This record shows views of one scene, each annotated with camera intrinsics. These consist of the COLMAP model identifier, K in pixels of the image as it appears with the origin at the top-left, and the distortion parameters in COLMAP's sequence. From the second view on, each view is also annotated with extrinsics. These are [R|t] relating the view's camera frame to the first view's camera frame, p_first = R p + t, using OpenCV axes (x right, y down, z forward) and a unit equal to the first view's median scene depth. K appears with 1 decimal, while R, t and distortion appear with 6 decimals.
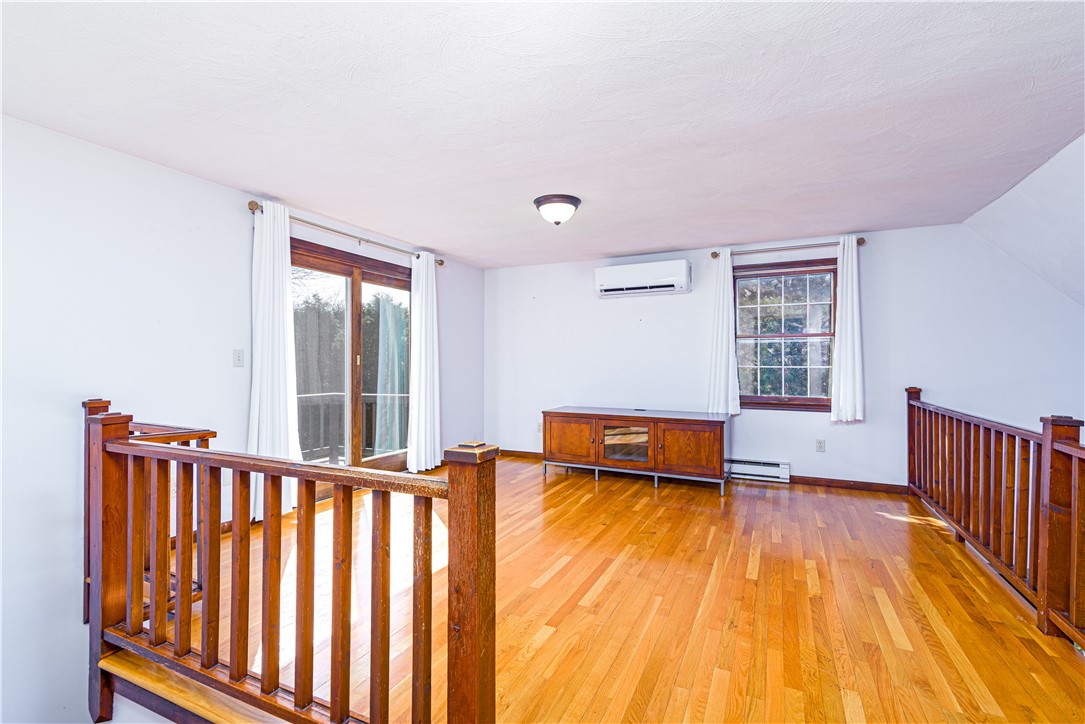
lens RADIAL K [[495.1, 0, 545.5], [0, 495.1, 362.3], [0, 0, 1]] dist [0.018594, -0.000593]
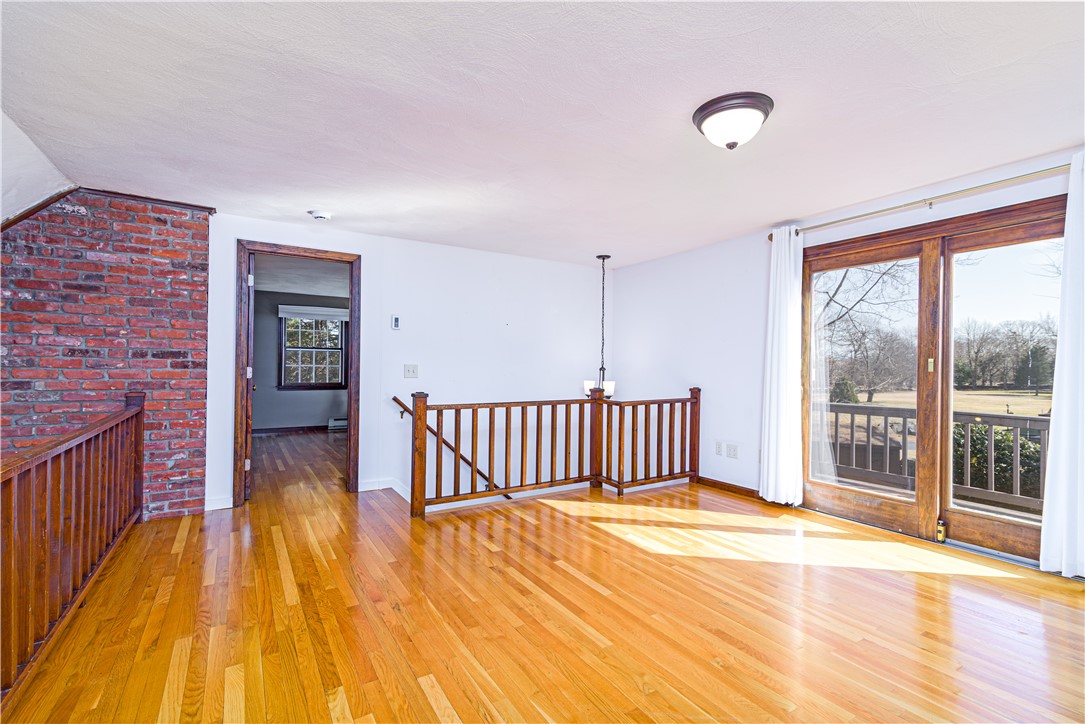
lens RADIAL K [[495.1, 0, 545.5], [0, 495.1, 362.3], [0, 0, 1]] dist [0.018594, -0.000593]
pose [[-0.543350, -0.012315, -0.839416, 0.922664], [-0.008683, 0.999921, -0.009049, 0.007091], [0.839462, 0.002372, -0.543414, 1.542618]]
